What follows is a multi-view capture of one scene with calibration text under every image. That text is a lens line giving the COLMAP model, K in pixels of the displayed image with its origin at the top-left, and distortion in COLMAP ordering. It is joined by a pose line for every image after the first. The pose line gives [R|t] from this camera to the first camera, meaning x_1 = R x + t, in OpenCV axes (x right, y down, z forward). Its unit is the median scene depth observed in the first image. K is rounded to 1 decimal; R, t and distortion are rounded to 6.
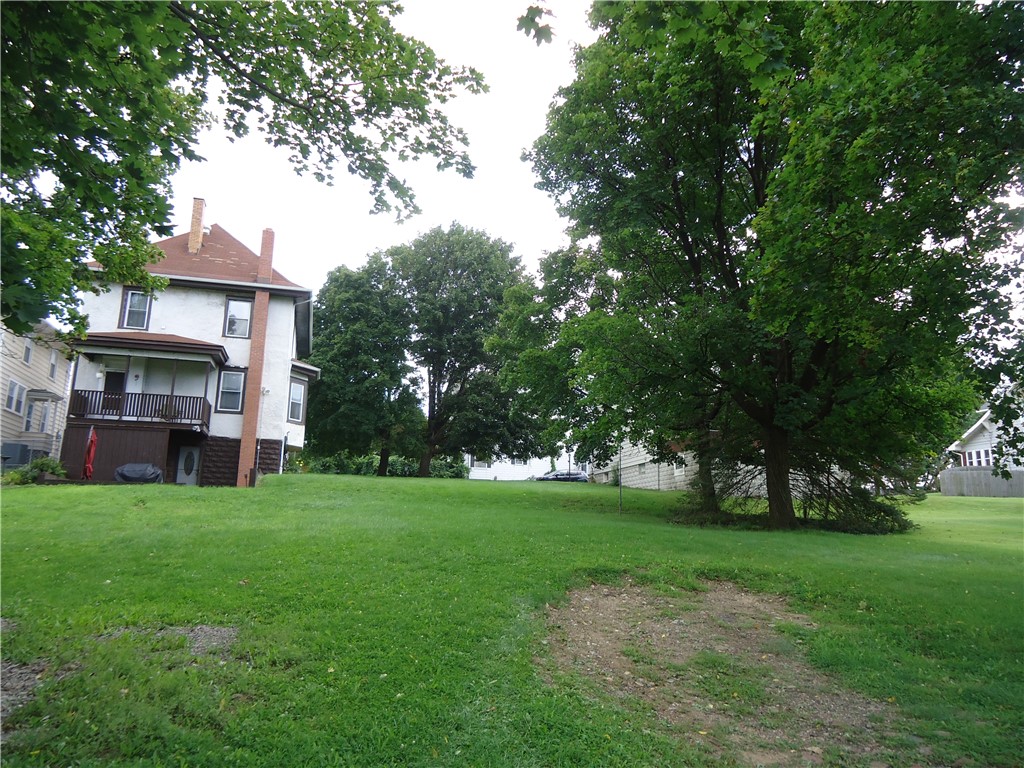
lens RADIAL K [[768.6, 0, 512.0], [0, 768.6, 384.0], [0, 0, 1]] dist [-0.003719, -0.008198]
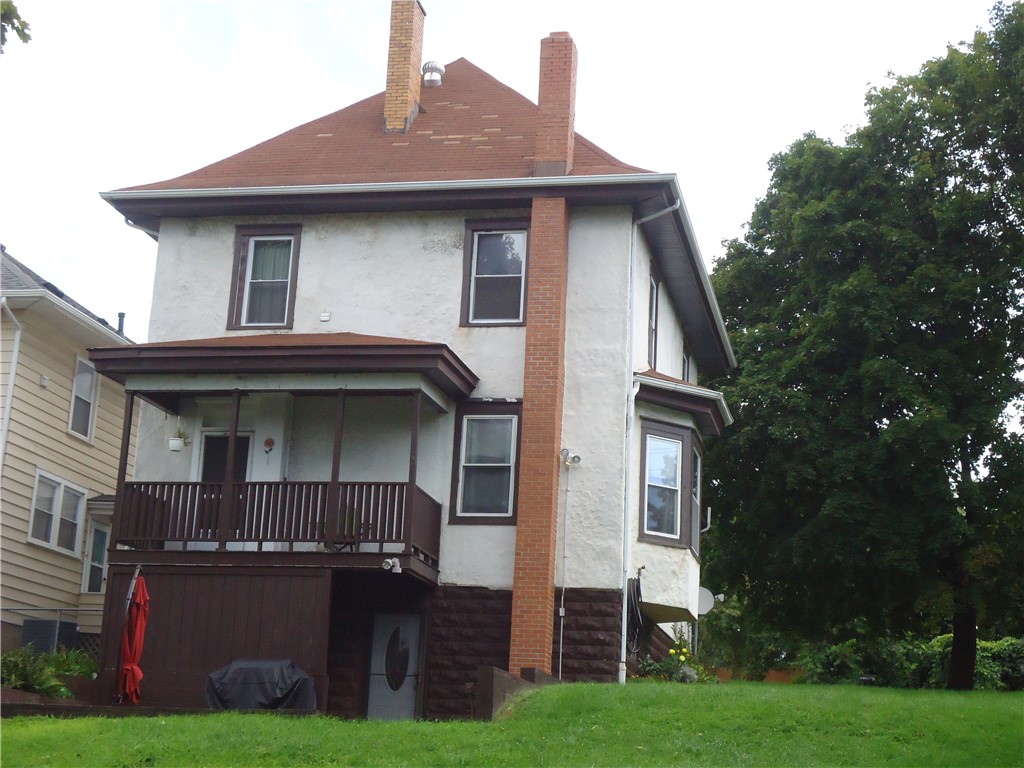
lens RADIAL K [[1715.2, 0, 512.0], [0, 1715.2, 384.0], [0, 0, 1]] dist [0.057894, 0.007988]
pose [[0.885729, -0.089981, -0.455397, 0.036299], [0.062047, 0.995179, -0.075957, 0.034438], [0.460036, 0.039021, 0.887042, 0.247695]]
